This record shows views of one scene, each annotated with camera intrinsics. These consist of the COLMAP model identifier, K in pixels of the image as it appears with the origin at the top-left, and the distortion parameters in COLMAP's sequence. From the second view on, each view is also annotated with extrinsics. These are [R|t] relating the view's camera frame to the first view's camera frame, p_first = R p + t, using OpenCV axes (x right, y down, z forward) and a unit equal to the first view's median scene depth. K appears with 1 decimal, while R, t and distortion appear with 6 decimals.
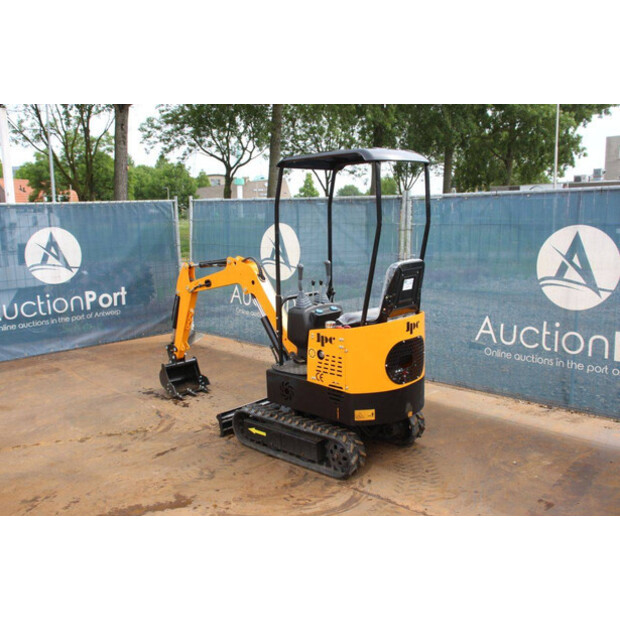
lens RADIAL K [[613.6, 0, 308.9], [0, 613.6, 319.8], [0, 0, 1]] dist [-0.053031, 0.016112]
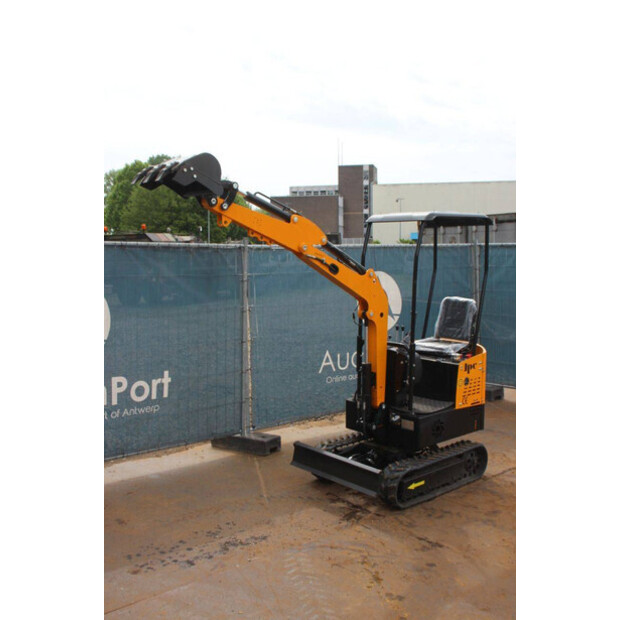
lens RADIAL K [[672.1, 0, 310.0], [0, 672.1, 310.0], [0, 0, 1]] dist [-0.053107, 0.002947]
pose [[0.084301, -0.067465, 0.994154, -1.187740], [0.170903, 0.983900, 0.052277, -0.183459], [-0.981675, 0.165497, 0.094473, 1.064834]]
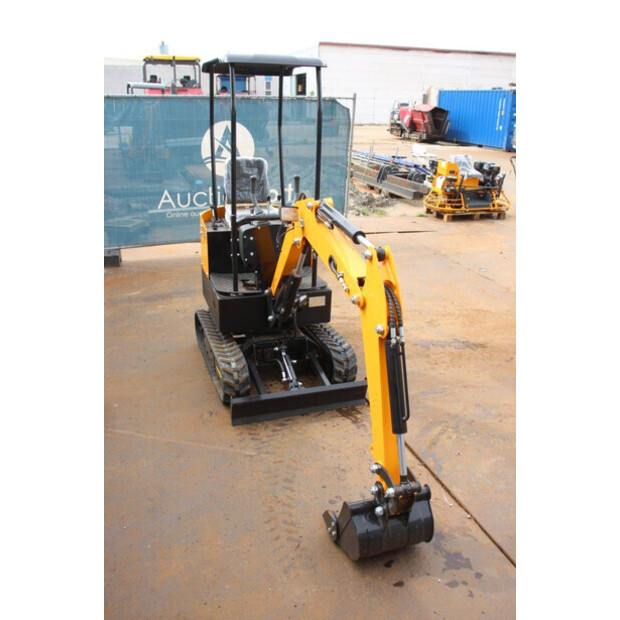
lens RADIAL K [[540.5, 0, 311.0], [0, 540.5, 321.1], [0, 0, 1]] dist [-0.161450, 0.170112]
pose [[-0.890690, -0.167632, 0.422577, -0.406034], [0.077093, 0.860376, 0.503795, -0.300687], [-0.448027, 0.481302, -0.753405, 1.692812]]
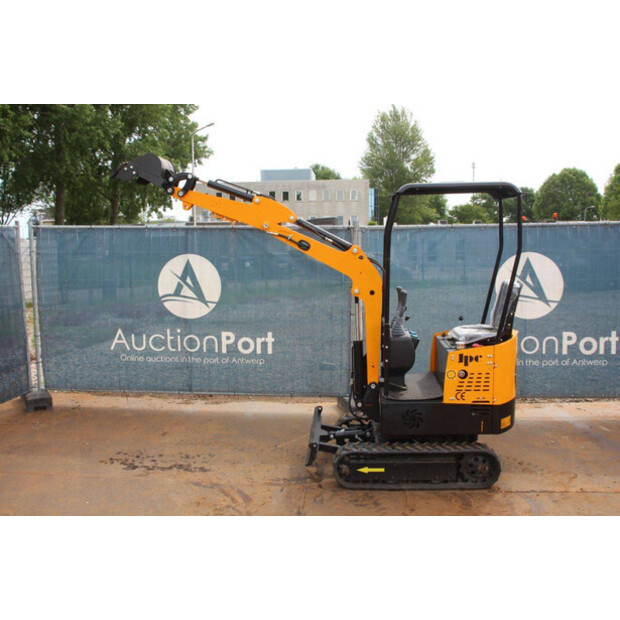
lens RADIAL K [[596.6, 0, 318.4], [0, 596.6, 309.8], [0, 0, 1]] dist [-0.142091, 0.214426]
pose [[0.760804, -0.062101, 0.646004, -0.746762], [0.109960, 0.993354, -0.034008, -0.041033], [-0.639599, 0.096908, 0.762576, 0.352639]]
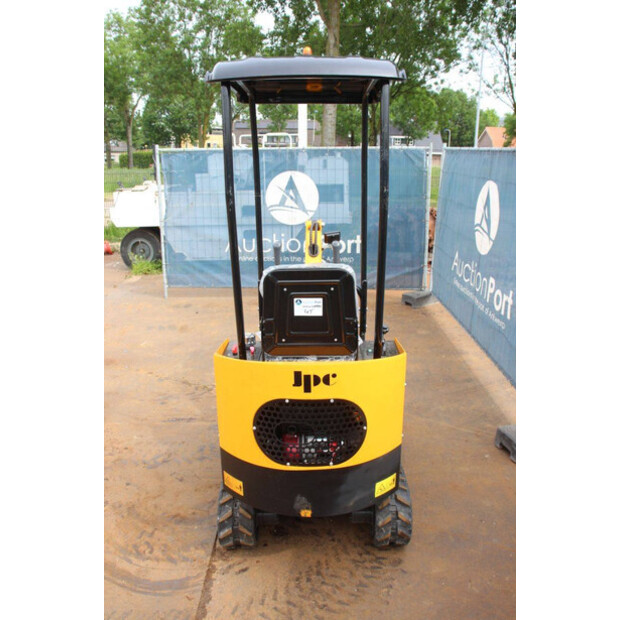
lens RADIAL K [[532.1, 0, 315.0], [0, 532.1, 316.4], [0, 0, 1]] dist [-0.141109, 0.116188]
pose [[0.692007, 0.232501, -0.683425, 0.451227], [-0.146605, 0.972249, 0.182314, -0.125583], [0.706847, -0.025969, 0.706889, 0.595254]]
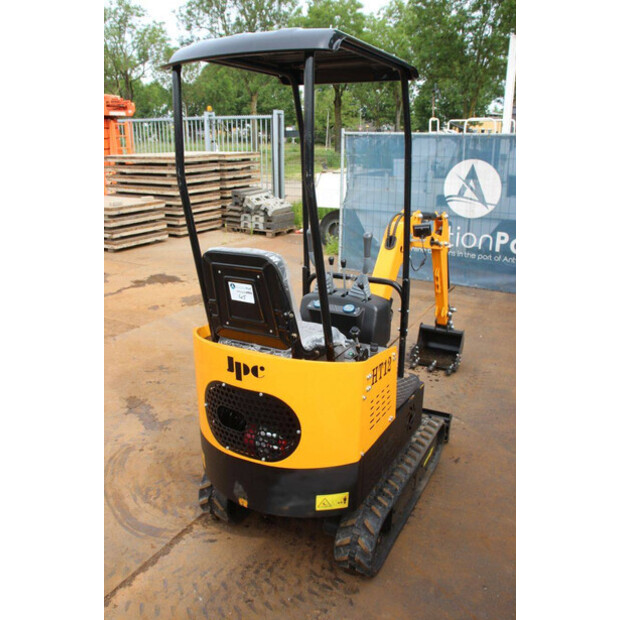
lens RADIAL K [[540.5, 0, 311.0], [0, 540.5, 321.1], [0, 0, 1]] dist [-0.161450, 0.170112]
pose [[0.258767, 0.329840, -0.907879, 0.558394], [-0.183240, 0.939588, 0.289132, -0.165640], [0.948400, 0.091542, 0.303574, 0.825608]]
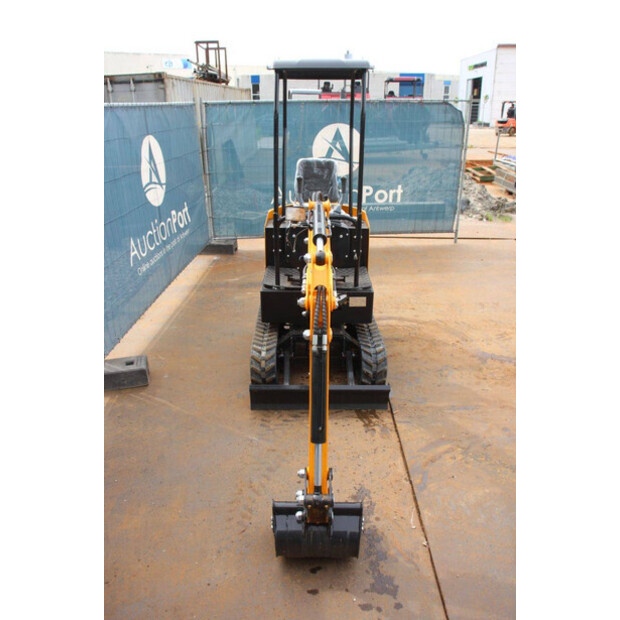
lens RADIAL K [[510.9, 0, 308.5], [0, 510.9, 321.4], [0, 0, 1]] dist [-0.164649, 0.134974]
pose [[-0.691412, -0.258945, 0.674461, -0.550398], [0.145792, 0.864345, 0.481304, -0.274455], [-0.707598, 0.431110, -0.559866, 1.559183]]
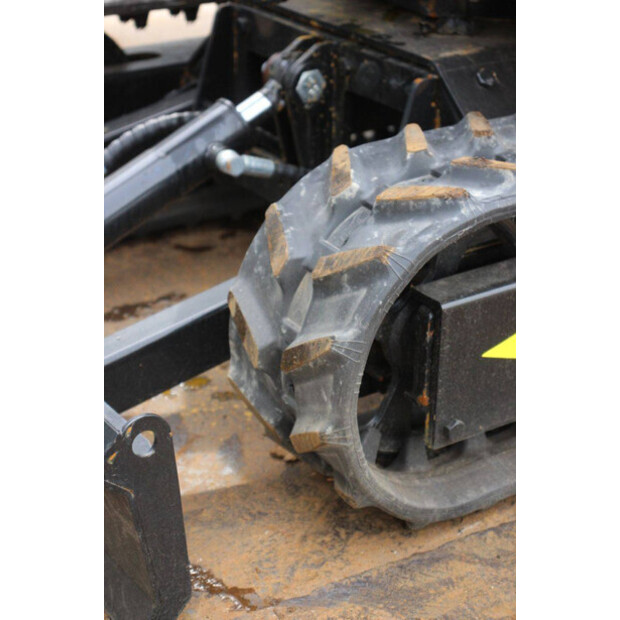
lens RADIAL K [[1486.8, 0, 310.0], [0, 1486.8, 310.0], [0, 0, 1]] dist [0.359879, 0.276300]
pose [[0.225004, -0.382969, 0.895940, -0.365302], [0.178402, 0.920166, 0.348522, 0.074590], [-0.957886, 0.081419, 0.275363, 1.012294]]
